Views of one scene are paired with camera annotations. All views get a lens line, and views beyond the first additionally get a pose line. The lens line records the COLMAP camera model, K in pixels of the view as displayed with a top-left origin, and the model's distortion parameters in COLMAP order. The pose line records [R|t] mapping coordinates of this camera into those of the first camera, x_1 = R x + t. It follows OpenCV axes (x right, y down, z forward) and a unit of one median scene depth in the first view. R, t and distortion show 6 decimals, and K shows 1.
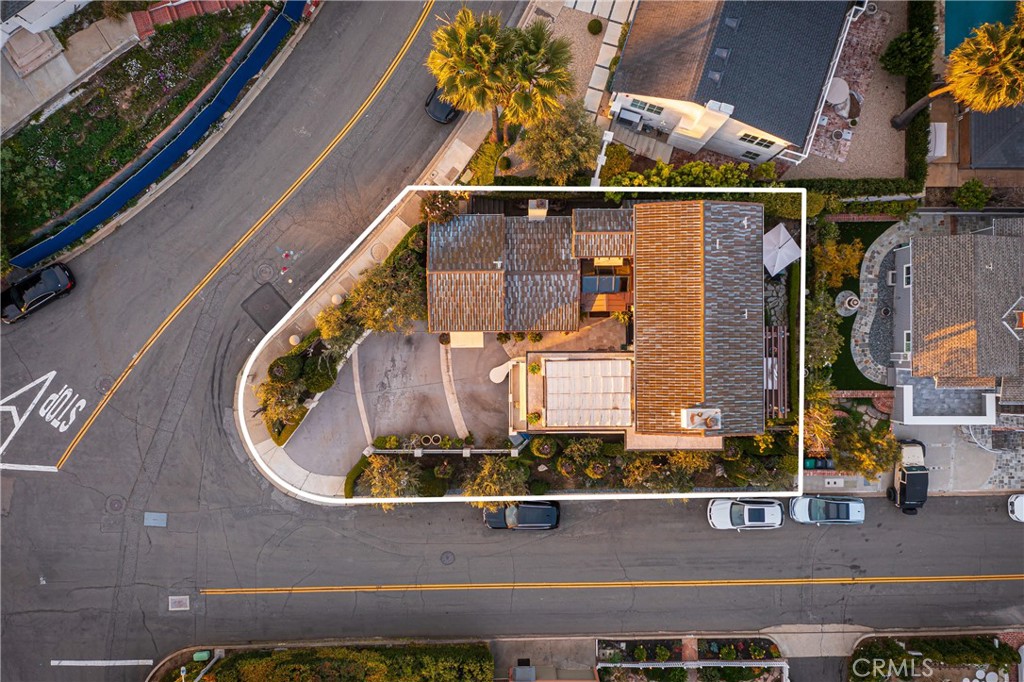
lens RADIAL K [[834.6, 0, 512.5], [0, 834.6, 359.2], [0, 0, 1]] dist [0.003531, 0.012264]
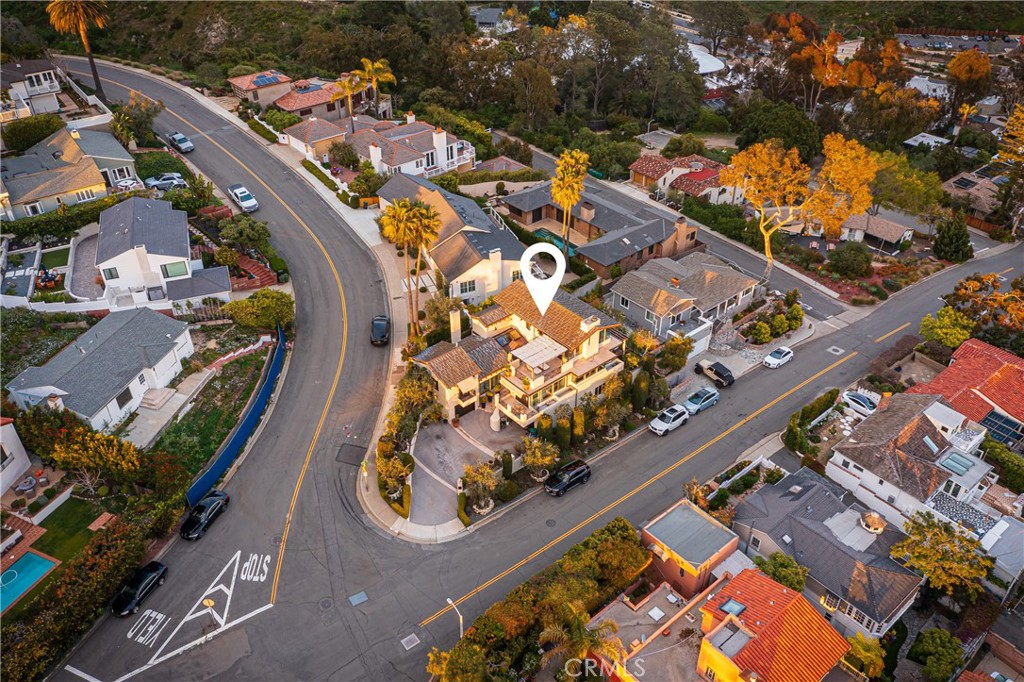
lens RADIAL K [[817.0, 0, 512.0], [0, 817.0, 341.0], [0, 0, 1]] dist [-0.000482, 0.011114]
pose [[0.762951, -0.373564, 0.527594, -0.777572], [0.646454, 0.438793, -0.624146, 0.970372], [0.001654, 0.817258, 0.576270, -0.037179]]
